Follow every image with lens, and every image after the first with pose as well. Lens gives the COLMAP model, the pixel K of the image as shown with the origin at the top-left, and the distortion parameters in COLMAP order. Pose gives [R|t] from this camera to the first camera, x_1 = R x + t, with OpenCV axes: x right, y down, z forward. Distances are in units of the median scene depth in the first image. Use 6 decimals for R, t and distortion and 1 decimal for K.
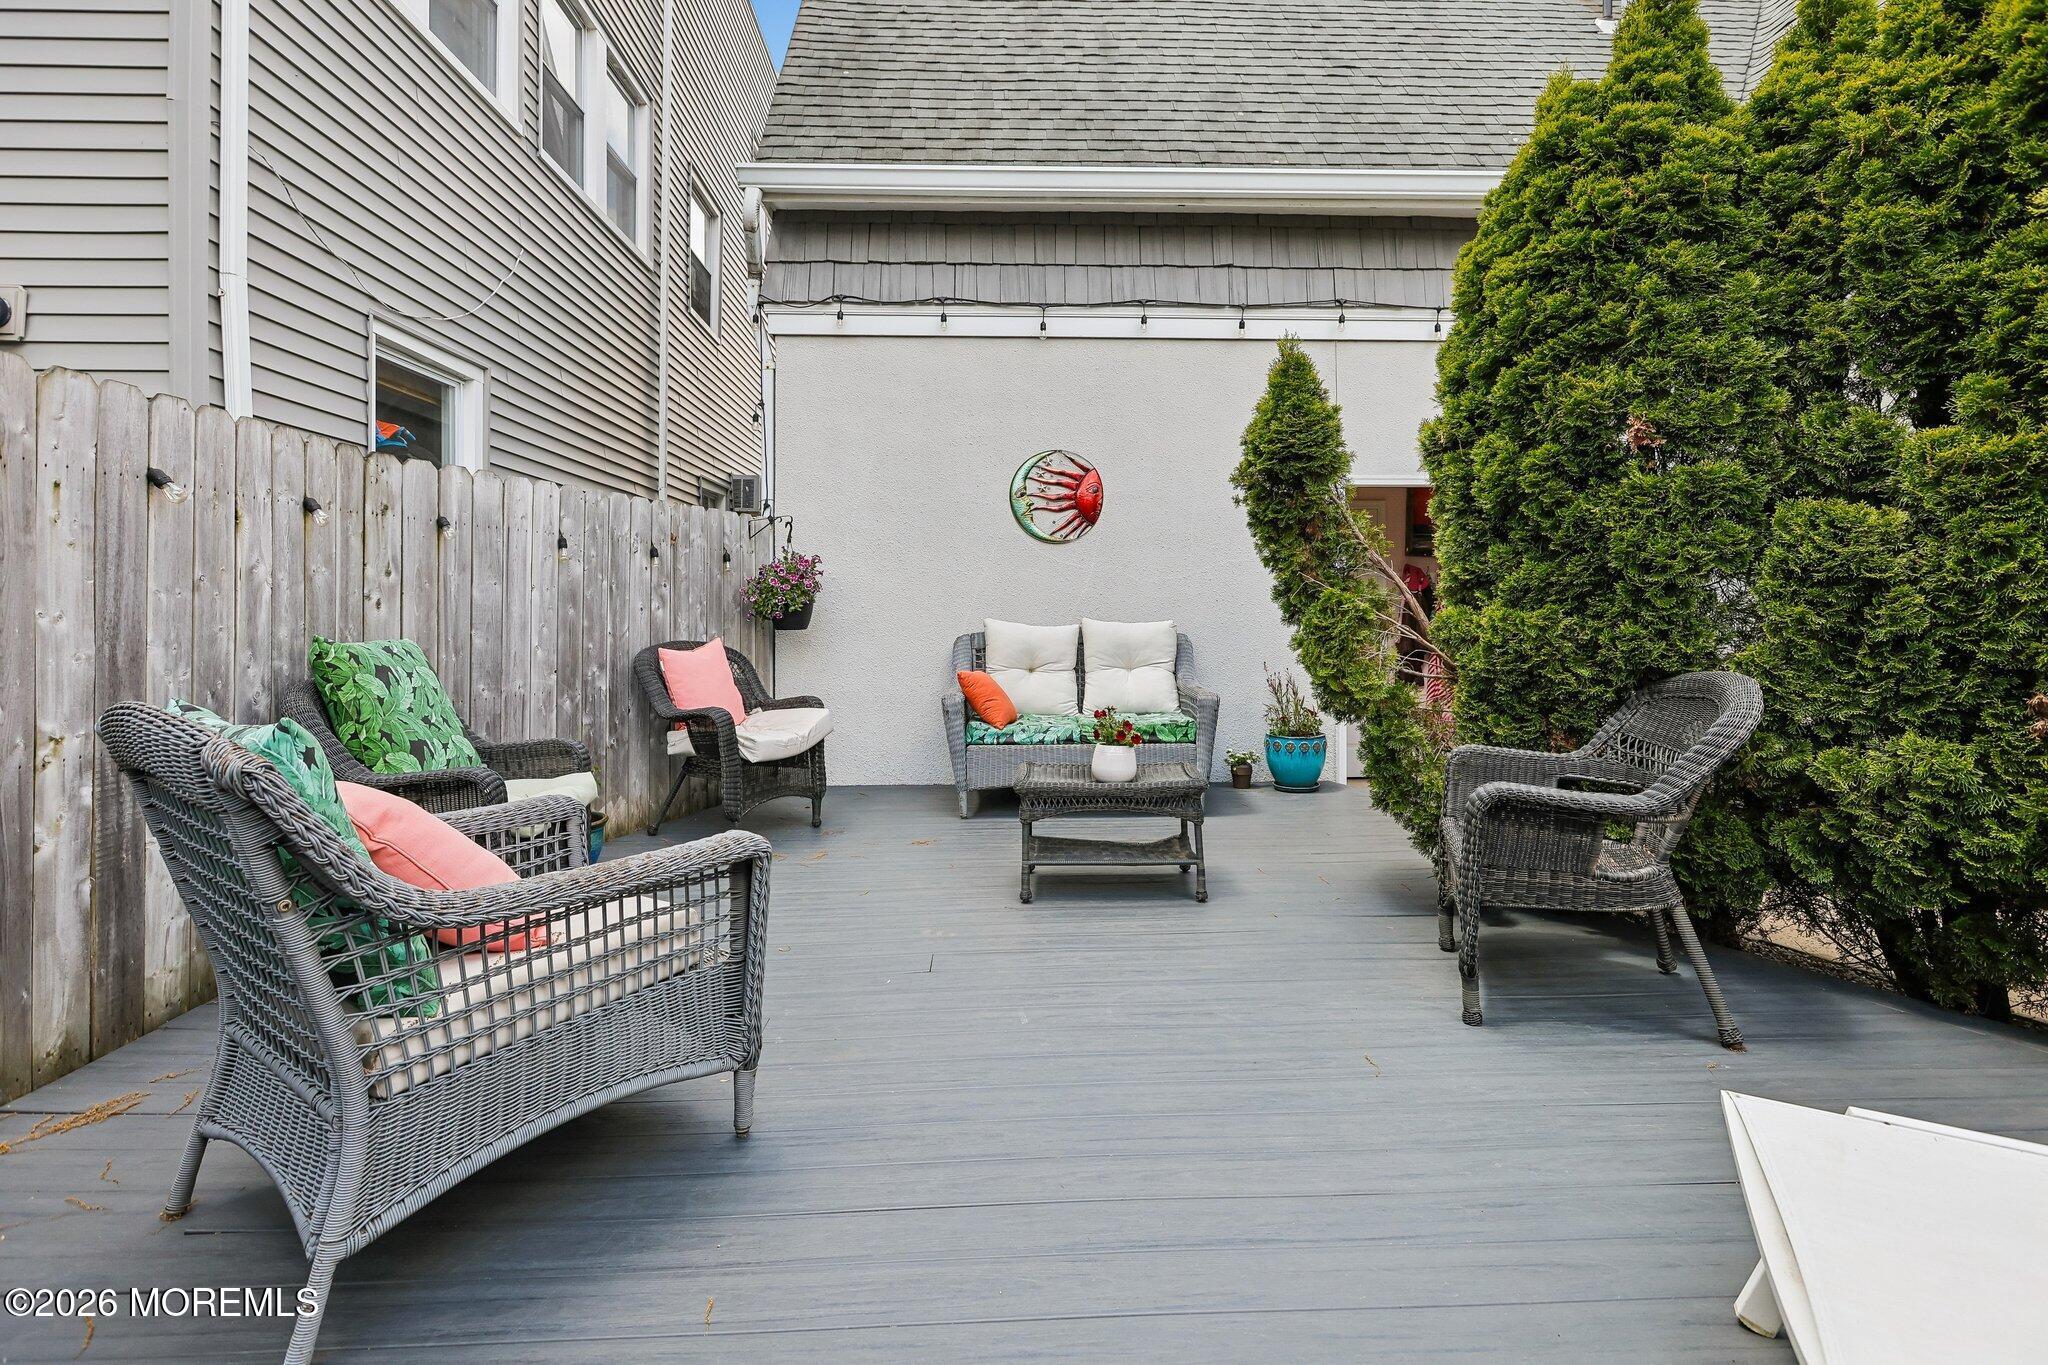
lens RADIAL K [[923.3, 0, 1000.5], [0, 923.3, 606.1], [0, 0, 1]] dist [-0.007212, 0.003356]
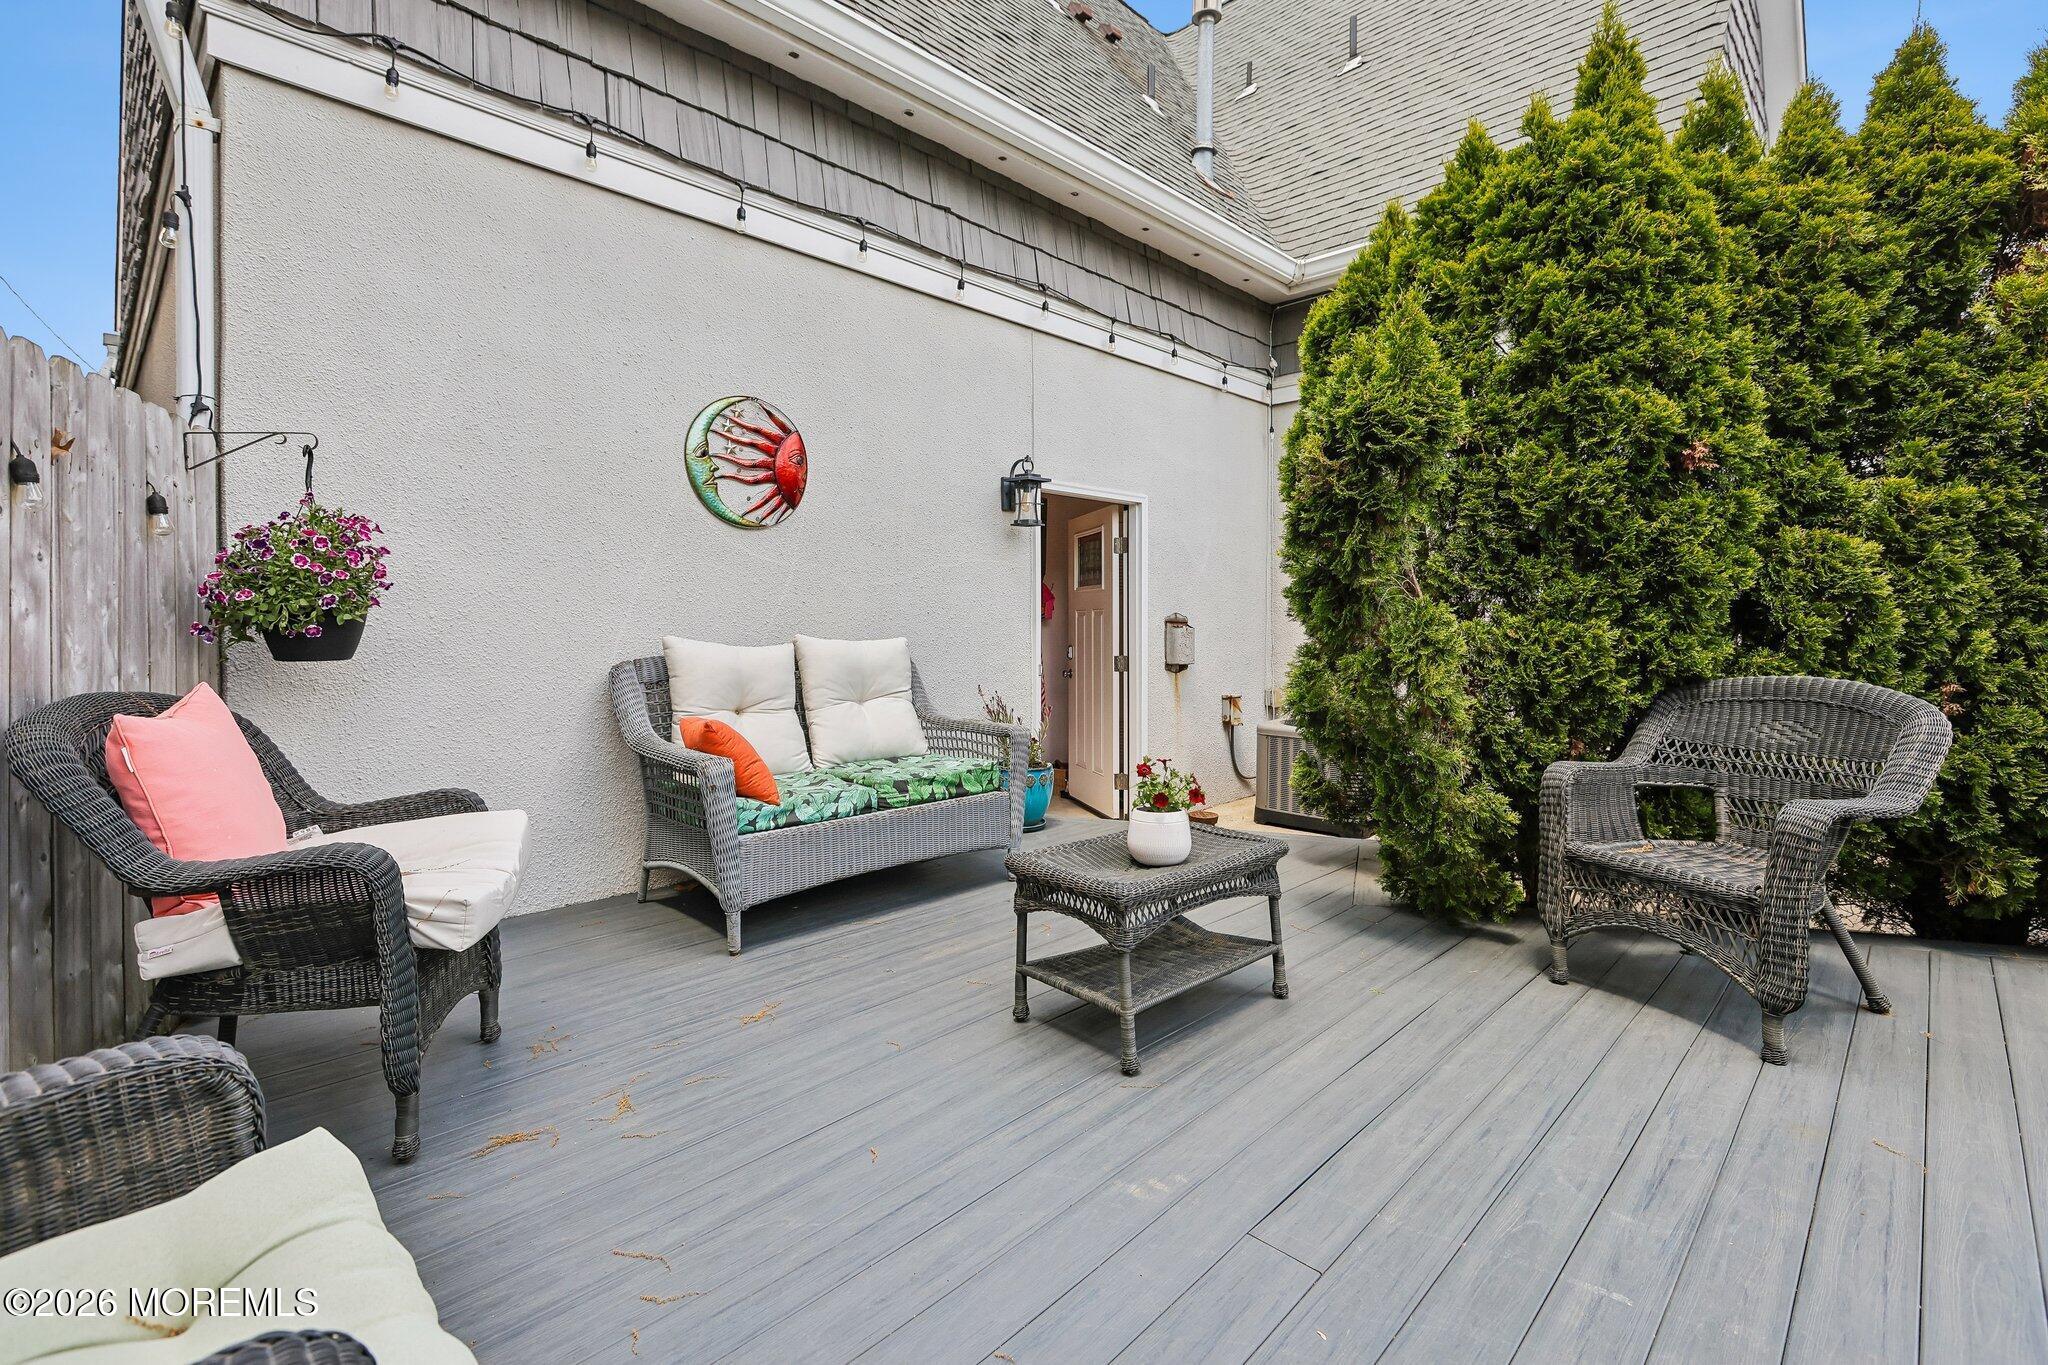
lens RADIAL K [[923.3, 0, 1009.5], [0, 923.3, 634.3], [0, 0, 1]] dist [-0.007212, 0.003356]
pose [[0.725043, -0.003824, 0.688693, -0.289363], [-0.003018, 0.999957, 0.008729, 0.005681], [-0.688697, -0.008408, 0.725001, 0.362539]]
